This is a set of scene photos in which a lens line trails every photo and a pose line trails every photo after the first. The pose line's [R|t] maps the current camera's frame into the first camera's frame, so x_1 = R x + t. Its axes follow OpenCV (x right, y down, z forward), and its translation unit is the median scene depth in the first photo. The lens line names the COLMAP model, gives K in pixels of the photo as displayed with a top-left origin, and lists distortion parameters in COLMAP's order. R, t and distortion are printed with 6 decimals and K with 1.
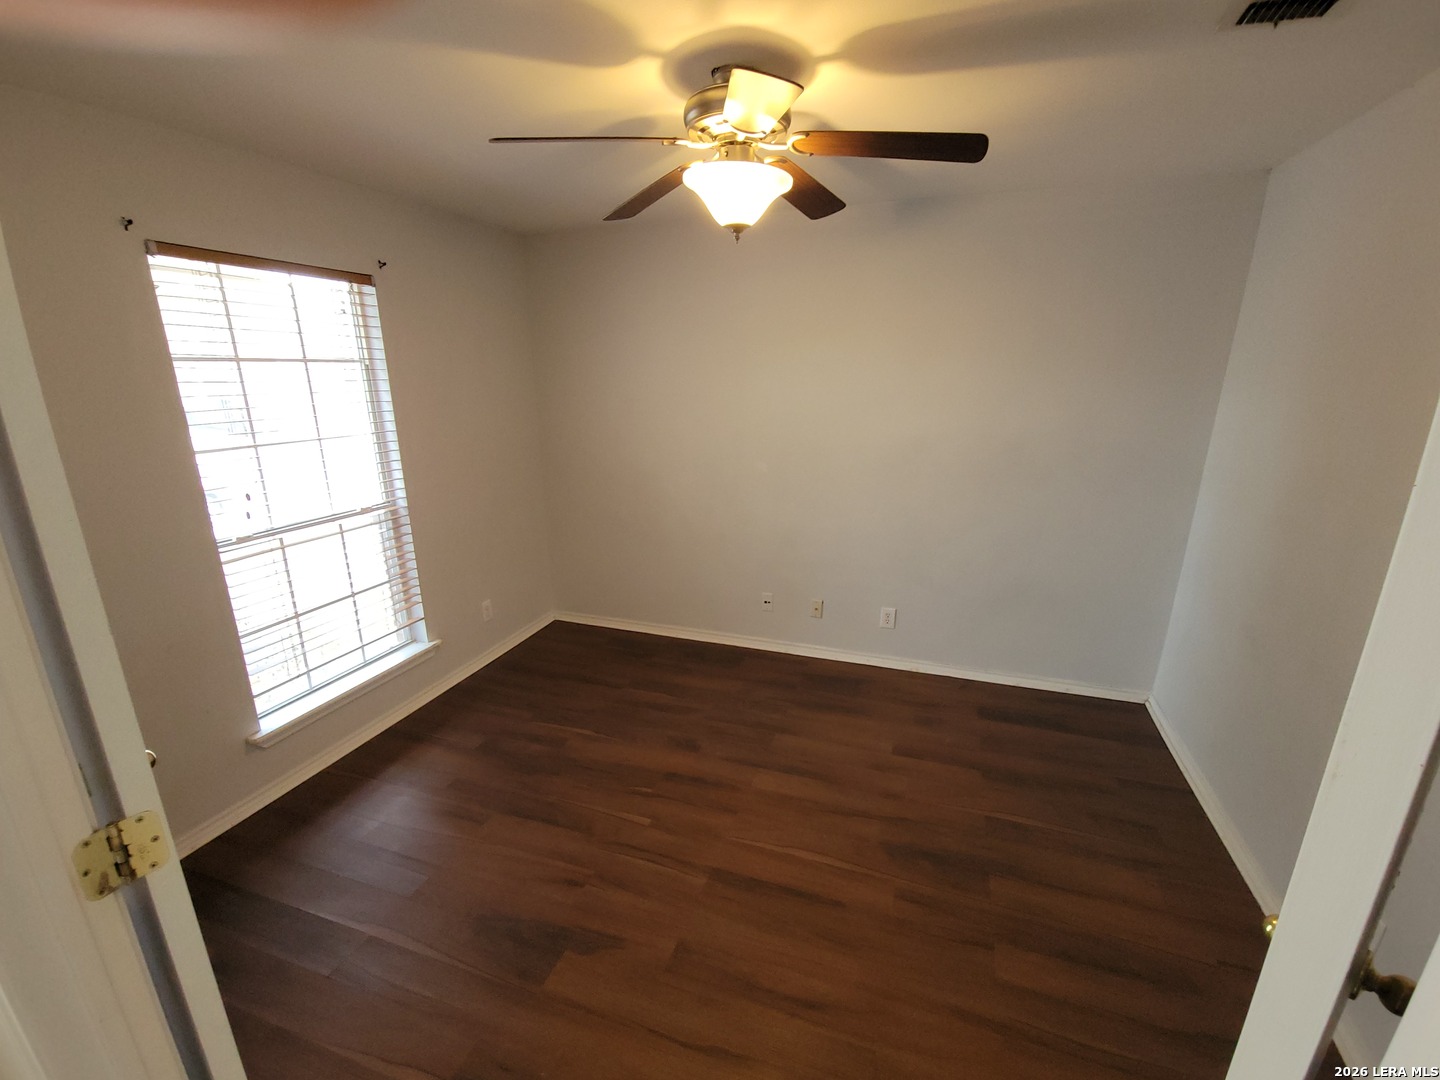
lens RADIAL K [[631.2, 0, 721.0], [0, 631.2, 558.2], [0, 0, 1]] dist [-0.003952, -0.000785]
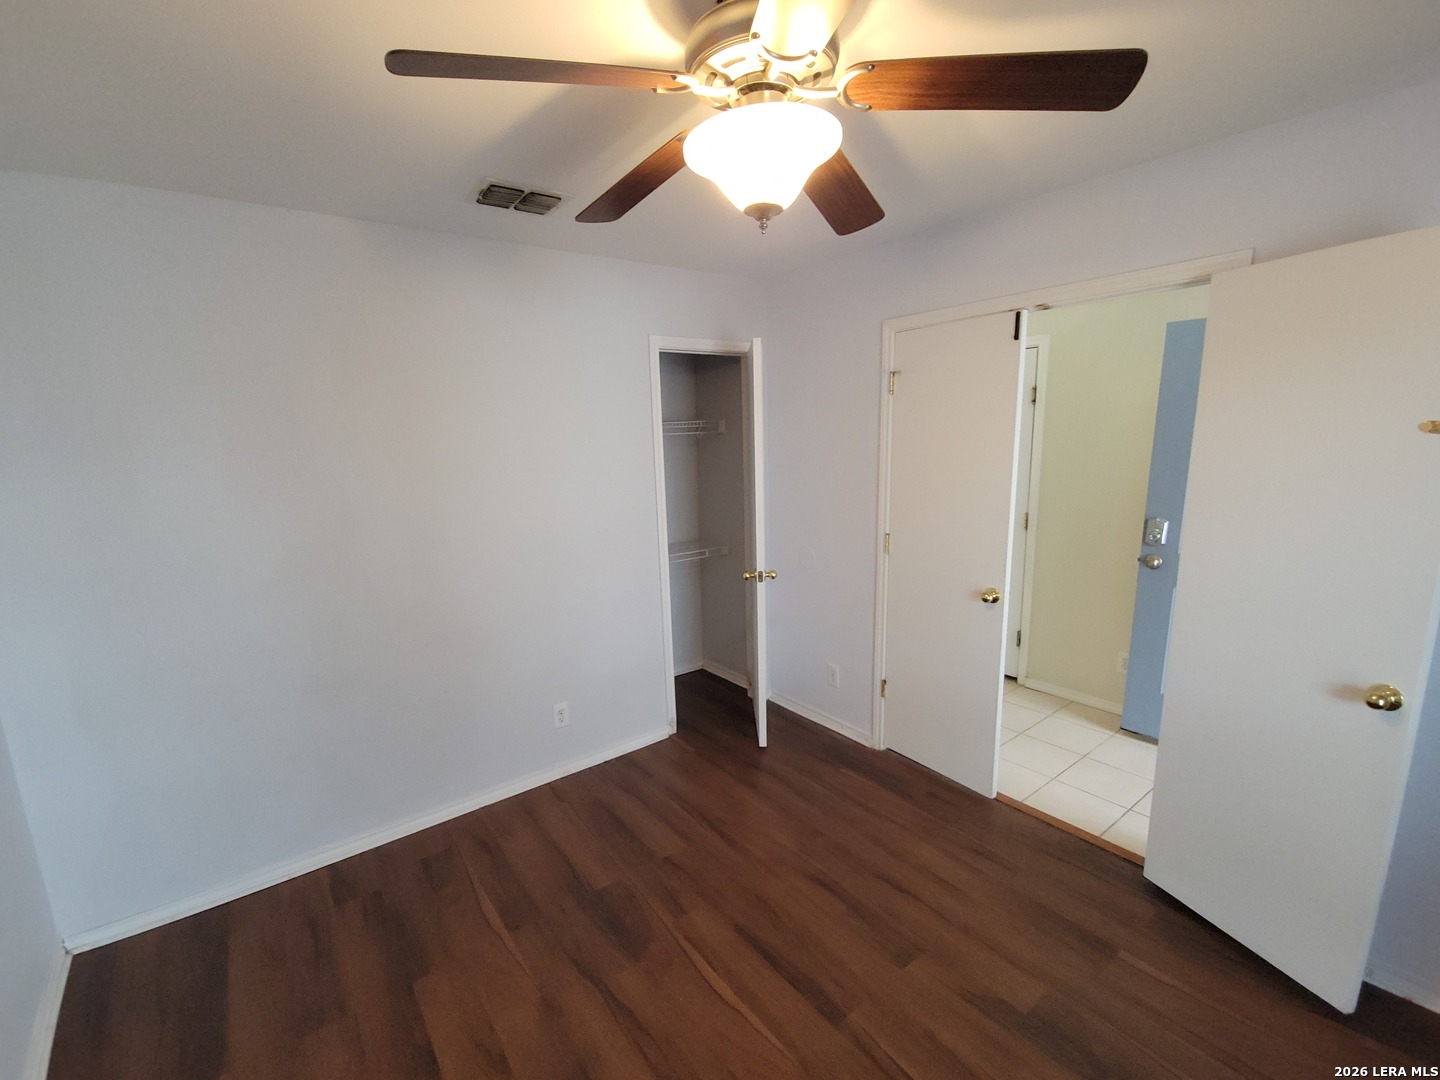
lens RADIAL K [[631.2, 0, 721.0], [0, 631.2, 558.2], [0, 0, 1]] dist [-0.003952, -0.000785]
pose [[-0.835320, -0.088296, 0.542627, -0.286208], [0.191331, 0.878625, 0.437504, -0.426280], [-0.515396, 0.469278, -0.717040, 1.430807]]
